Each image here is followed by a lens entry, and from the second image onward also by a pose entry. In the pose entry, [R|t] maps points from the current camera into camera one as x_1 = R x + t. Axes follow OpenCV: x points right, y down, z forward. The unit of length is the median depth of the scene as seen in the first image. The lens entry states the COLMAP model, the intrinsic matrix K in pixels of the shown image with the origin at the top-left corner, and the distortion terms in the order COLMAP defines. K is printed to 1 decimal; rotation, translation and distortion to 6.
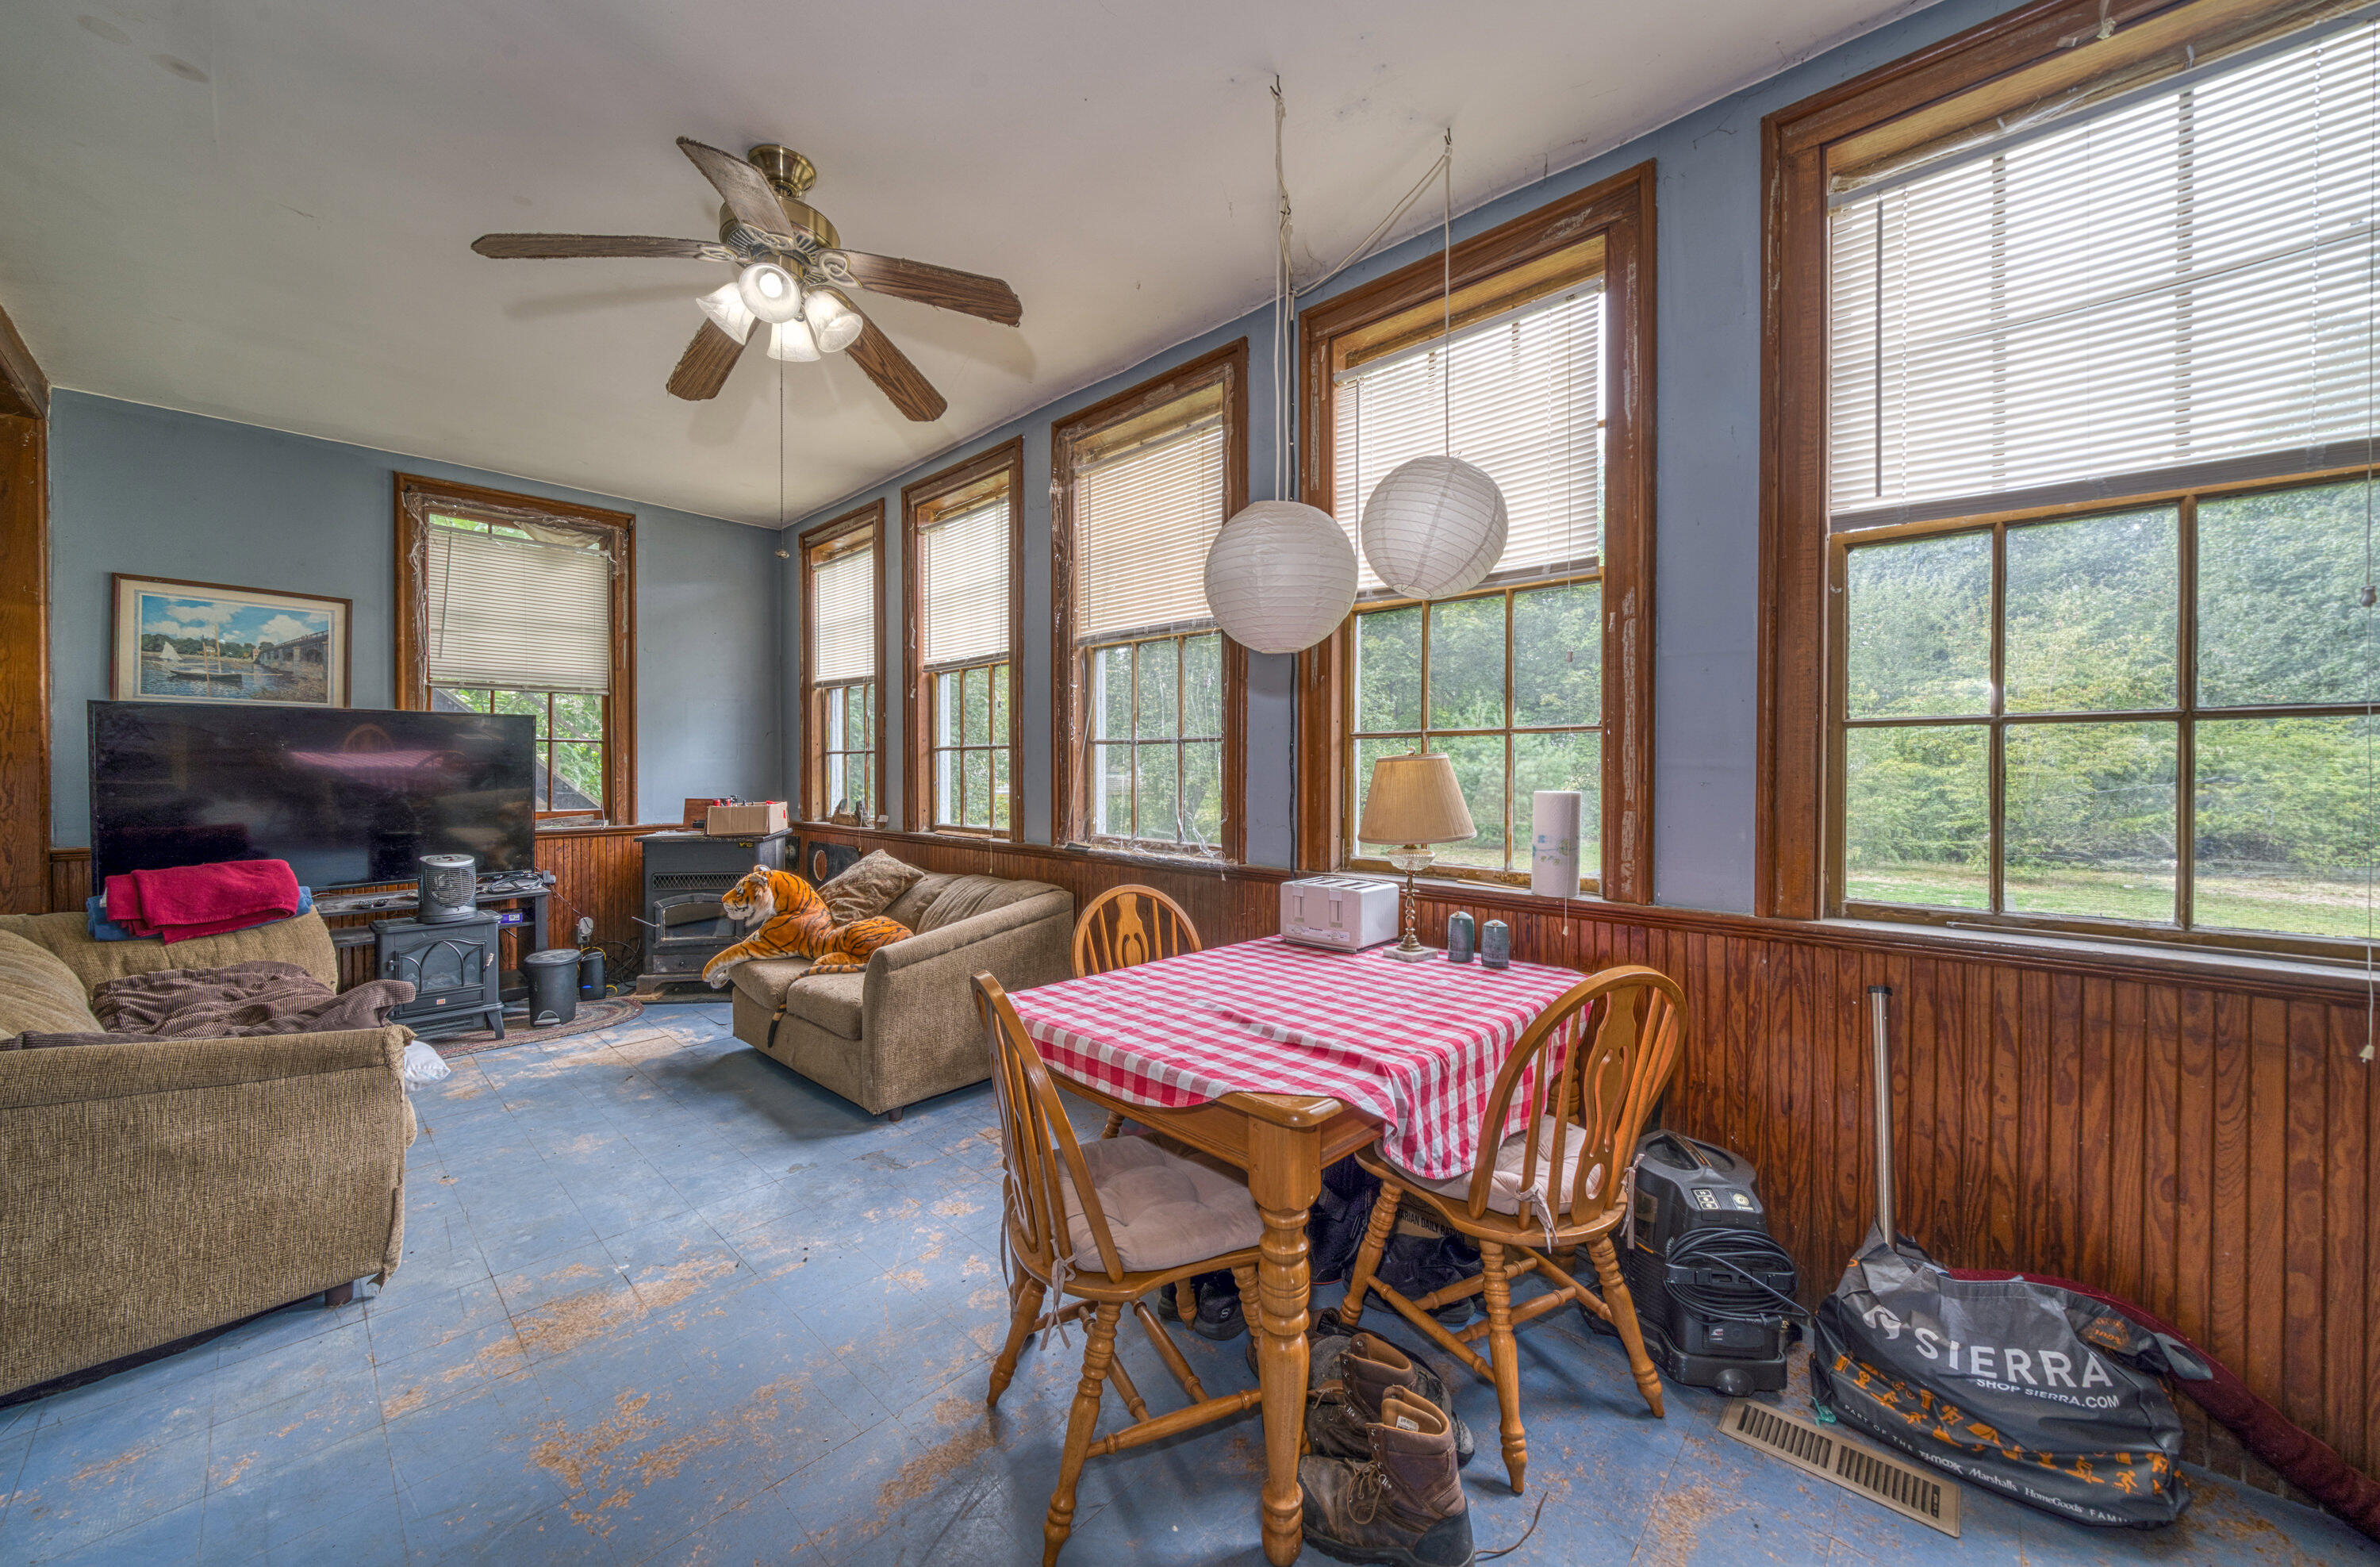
lens RADIAL K [[853.7, 0, 1190.0], [0, 853.7, 783.5], [0, 0, 1]] dist [-0.000504, -0.000080]
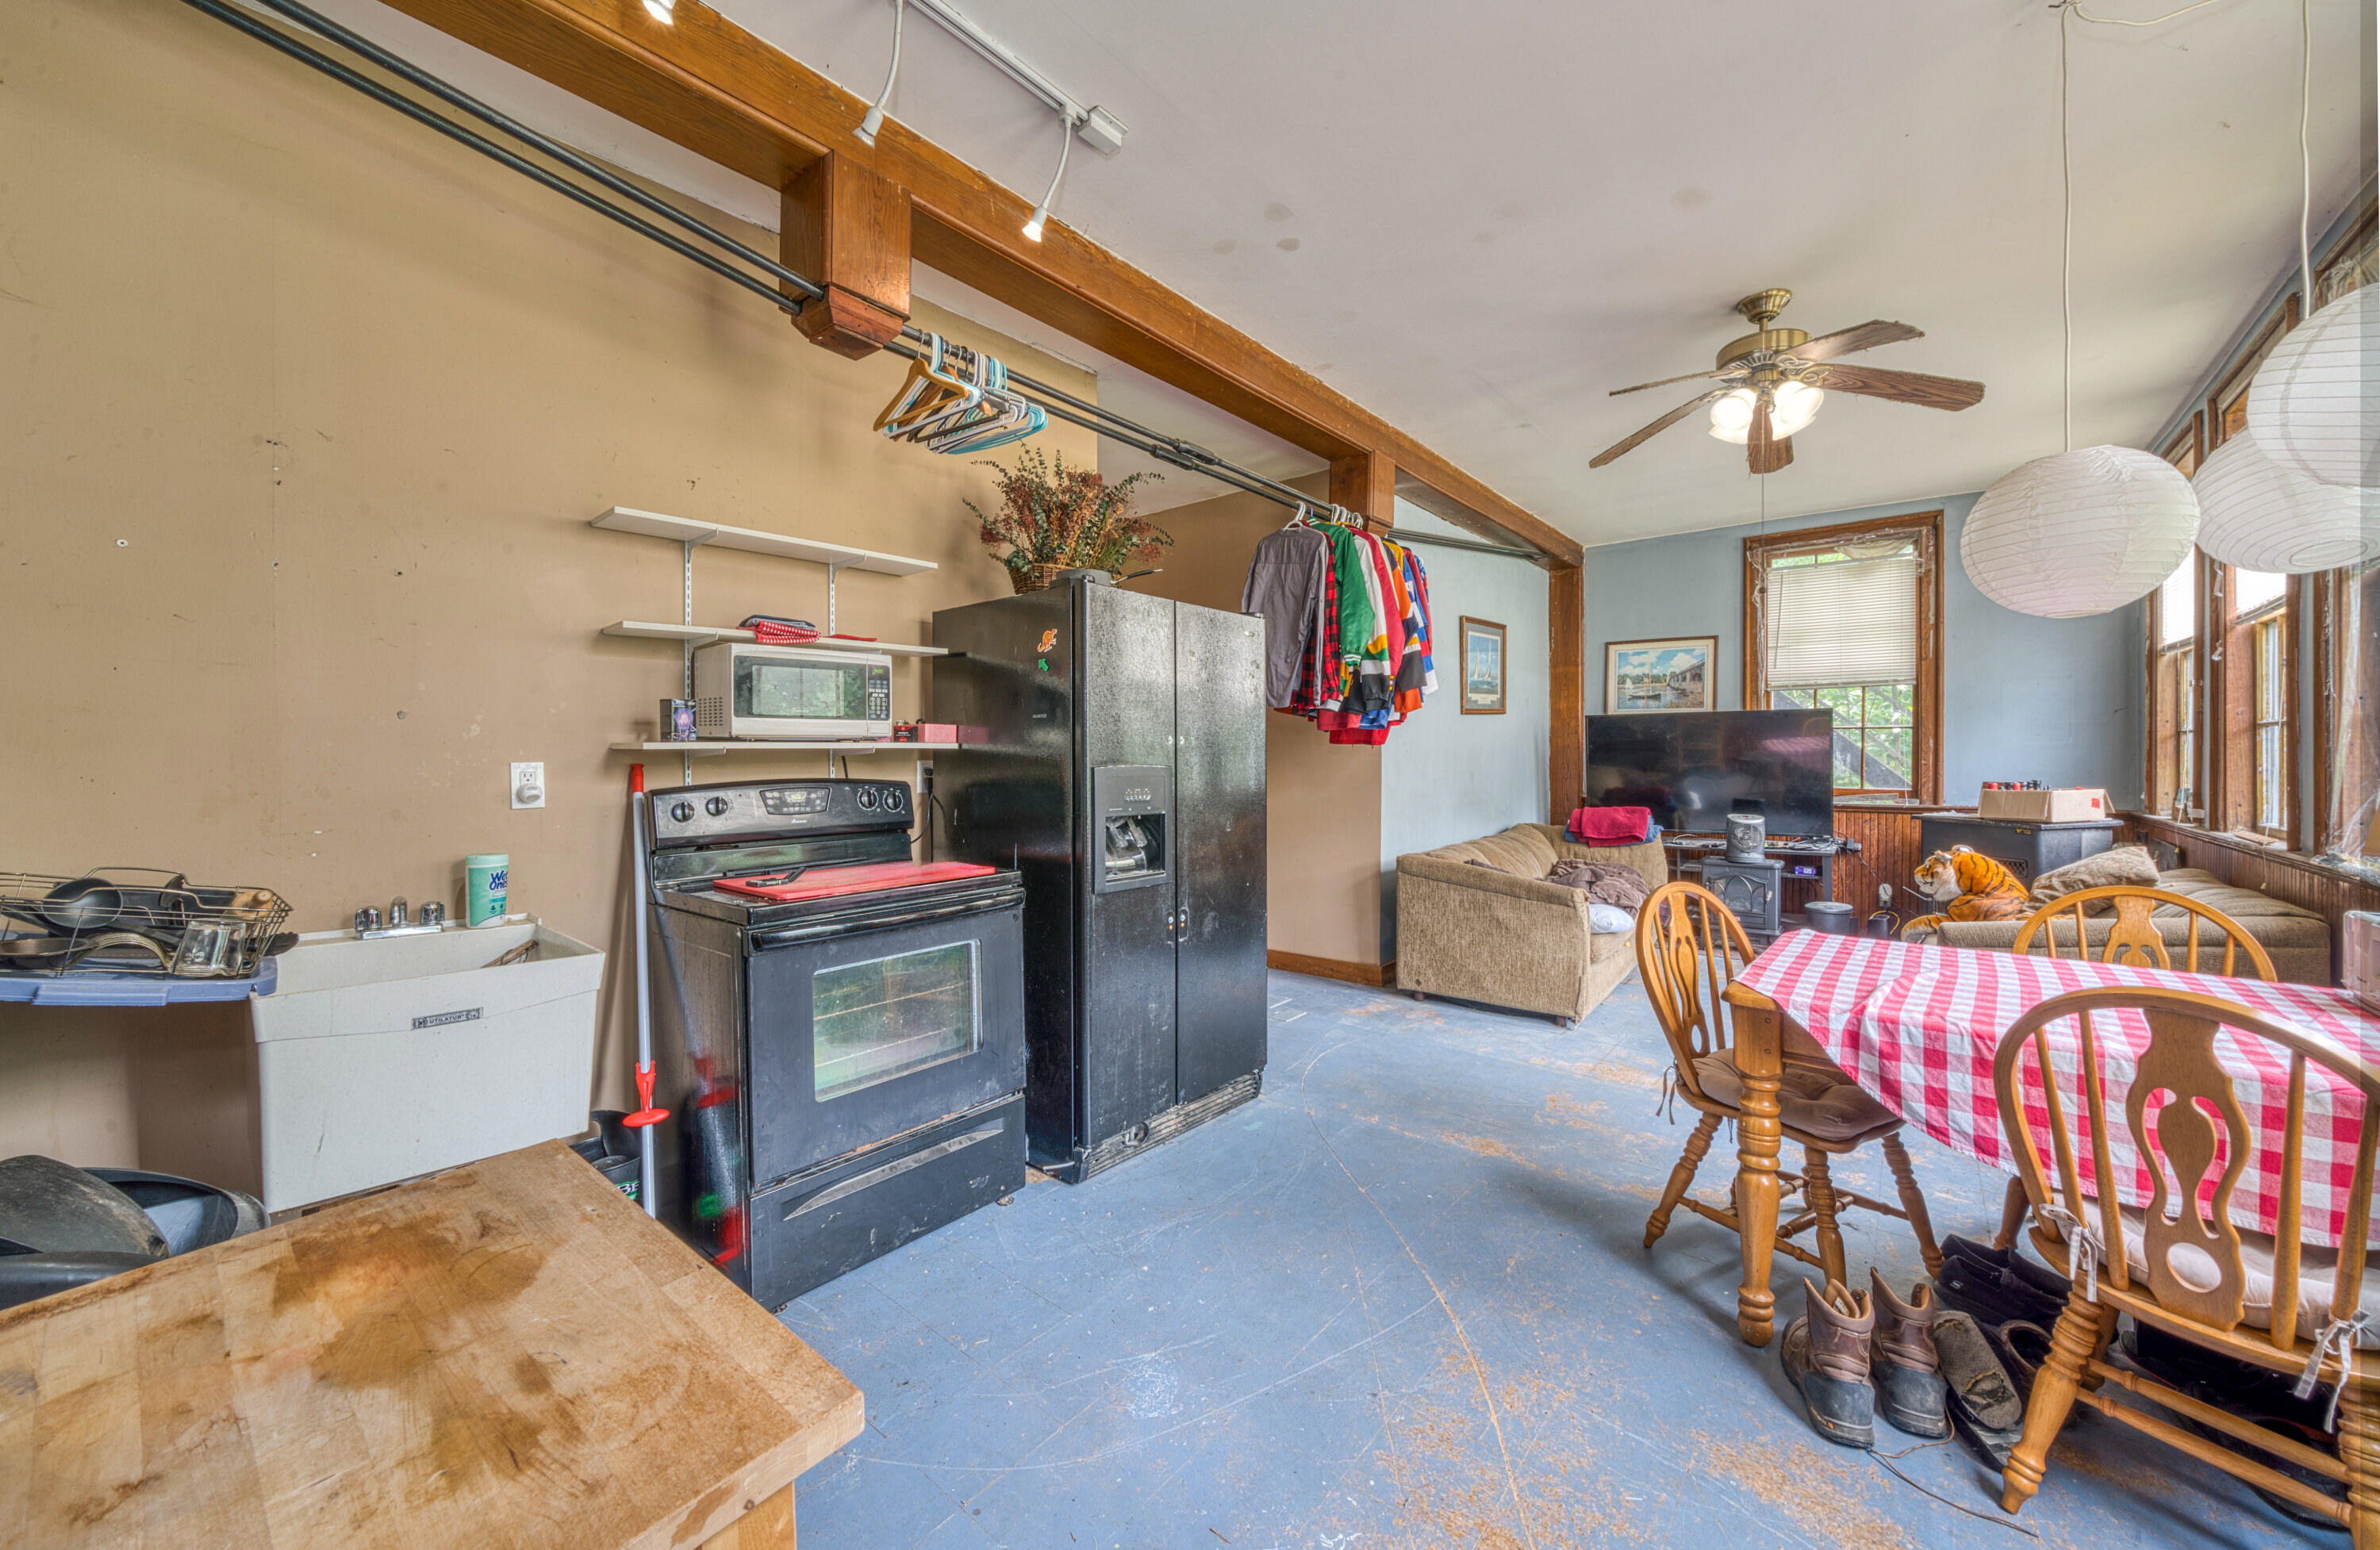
lens RADIAL K [[891.9, 0, 1190.0], [0, 891.9, 775.0], [0, 0, 1]] dist [-0.000133, -0.000017]
pose [[0.071483, 0.020556, -0.997230, 0.480377], [-0.017276, 0.999663, 0.019368, 0.007319], [0.997292, 0.015844, 0.071814, 0.003770]]
